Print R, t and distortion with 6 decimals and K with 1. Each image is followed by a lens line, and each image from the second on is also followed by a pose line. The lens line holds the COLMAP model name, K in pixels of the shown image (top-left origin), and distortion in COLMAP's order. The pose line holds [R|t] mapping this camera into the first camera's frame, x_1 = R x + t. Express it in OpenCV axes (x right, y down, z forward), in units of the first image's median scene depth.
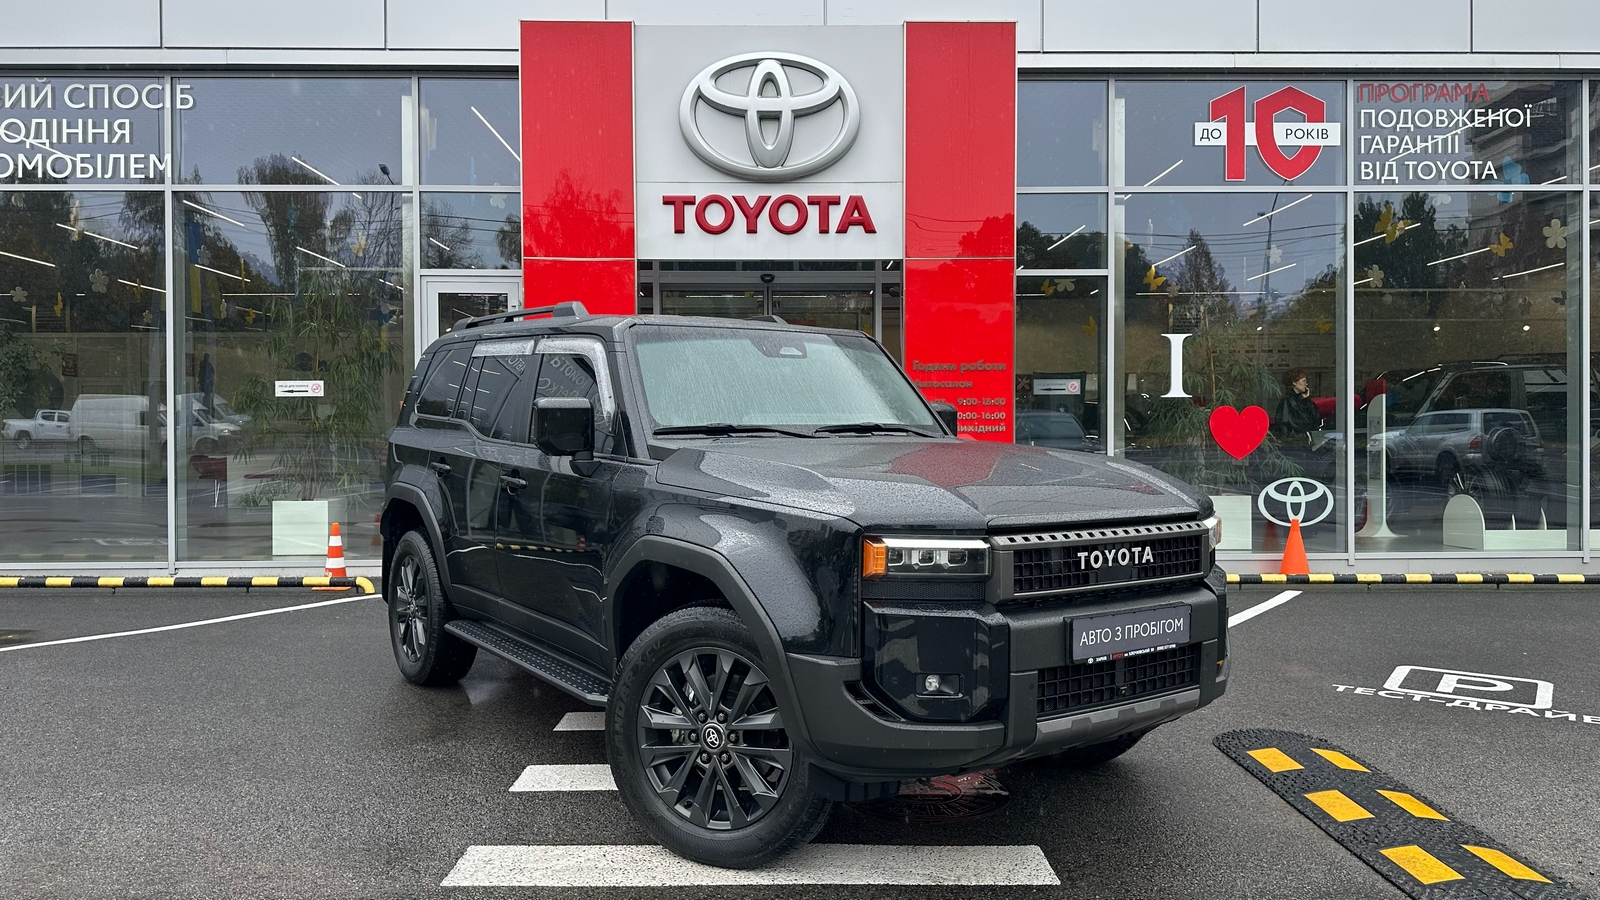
lens RADIAL K [[1103.1, 0, 801.8], [0, 1103.1, 436.0], [0, 0, 1]] dist [0.051074, -0.044289]
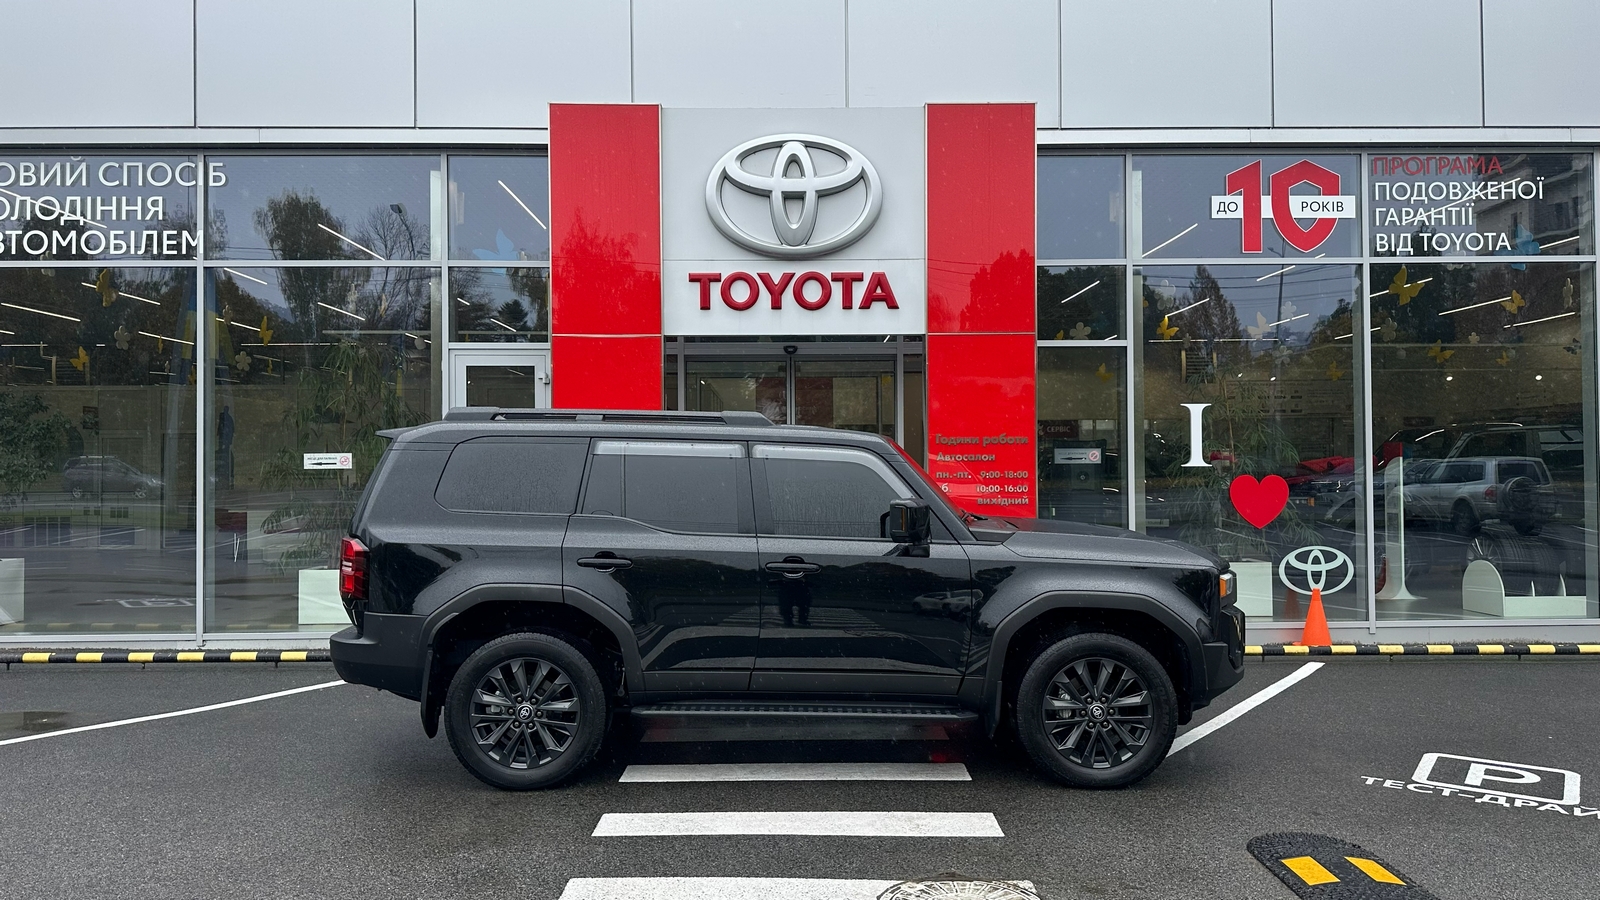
lens RADIAL K [[1101.9, 0, 810.1], [0, 1101.9, 443.2], [0, 0, 1]] dist [0.058796, -0.054055]
pose [[0.999997, -0.002262, -0.001194, -0.012984], [0.002234, 0.999746, -0.022407, -0.036798], [0.001244, 0.022404, 0.999748, -0.010050]]
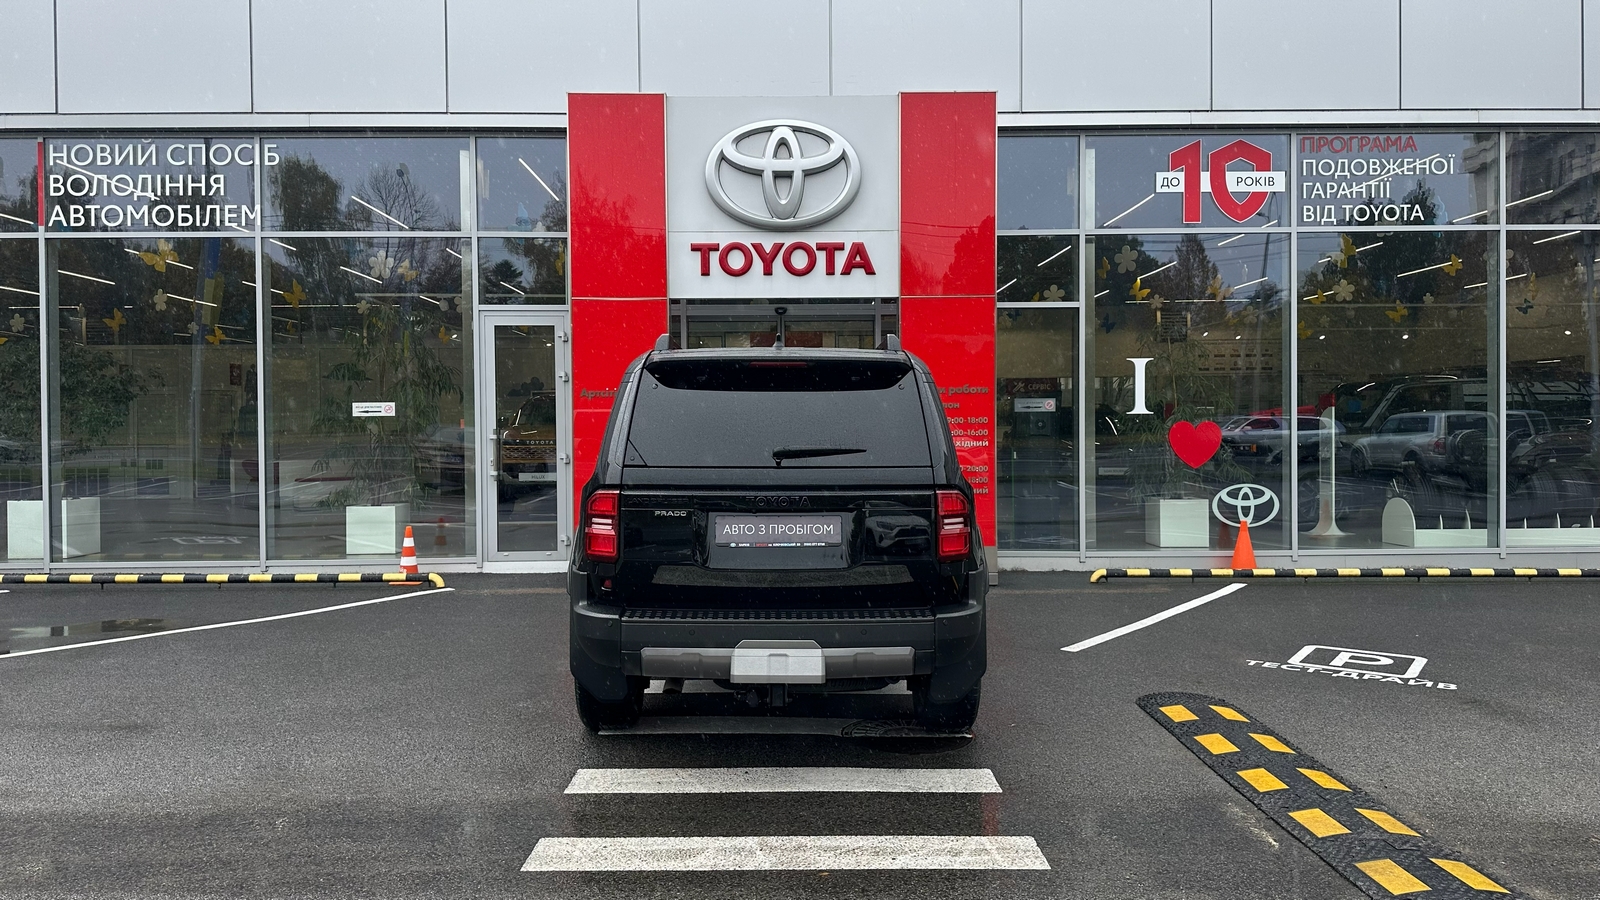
lens RADIAL K [[1099.4, 0, 800.3], [0, 1099.4, 437.0], [0, 0, 1]] dist [0.073067, -0.077684]
pose [[0.999980, -0.003021, -0.005510, -0.005308], [0.003058, 0.999972, 0.006818, -0.021340], [0.005489, -0.006835, 0.999962, -0.148481]]
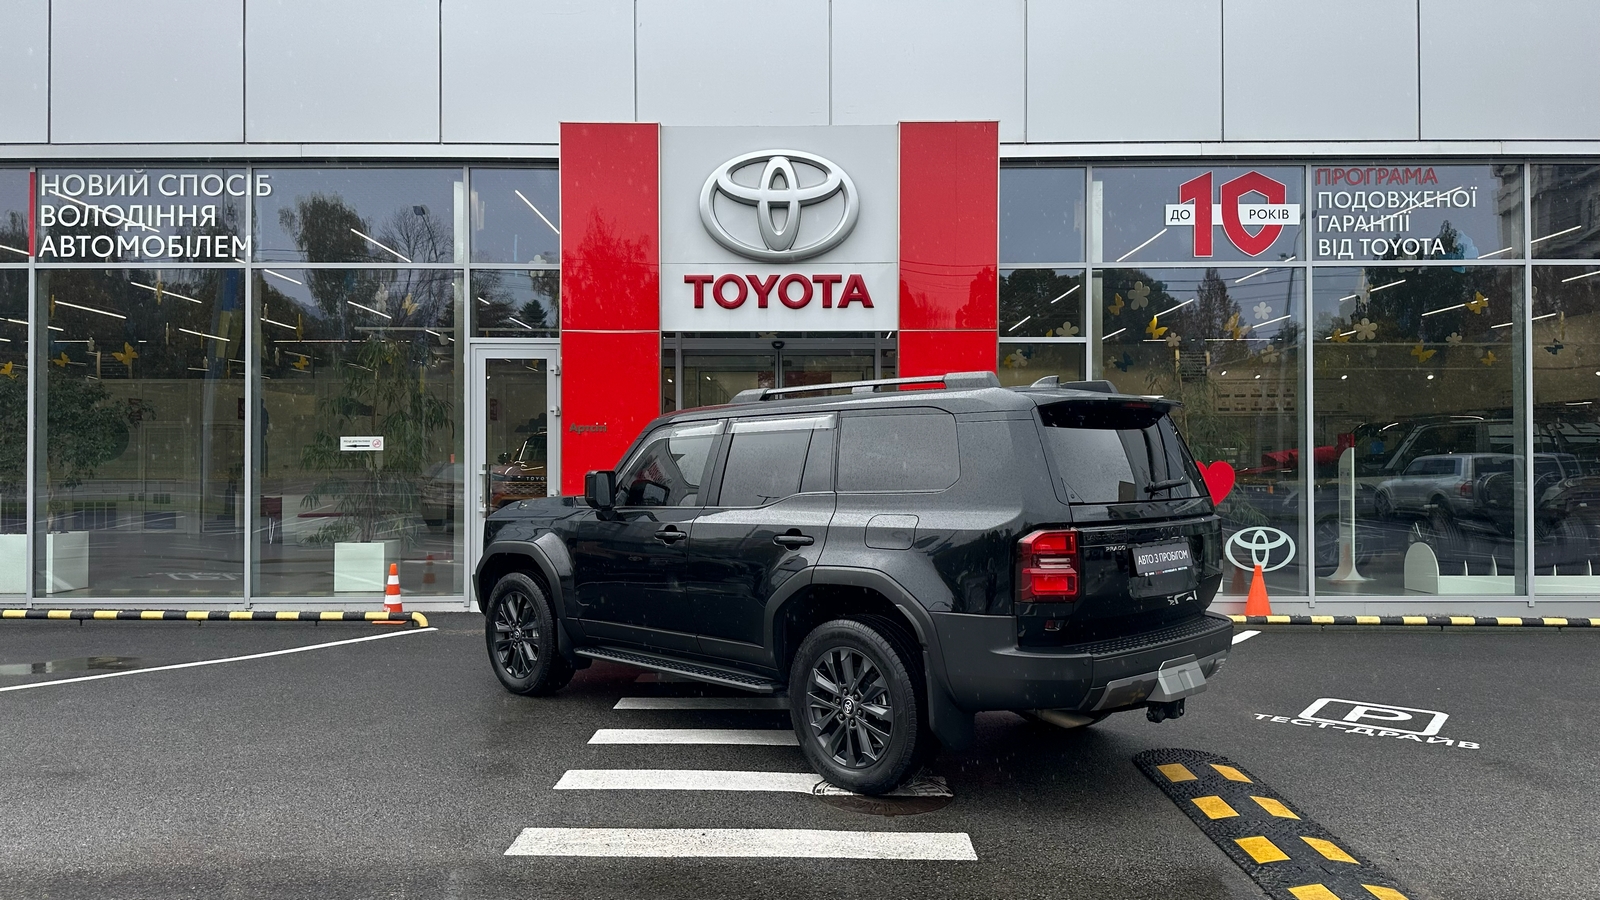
lens RADIAL K [[1100.1, 0, 800.0], [0, 1100.1, 450.0], [0, 0, 1]] dist [0.069967, -0.072933]
pose [[0.999660, 0.003161, -0.025900, 0.021107], [-0.003594, 0.999854, -0.016716, -0.019767], [0.025844, 0.016803, 0.999525, -0.114380]]
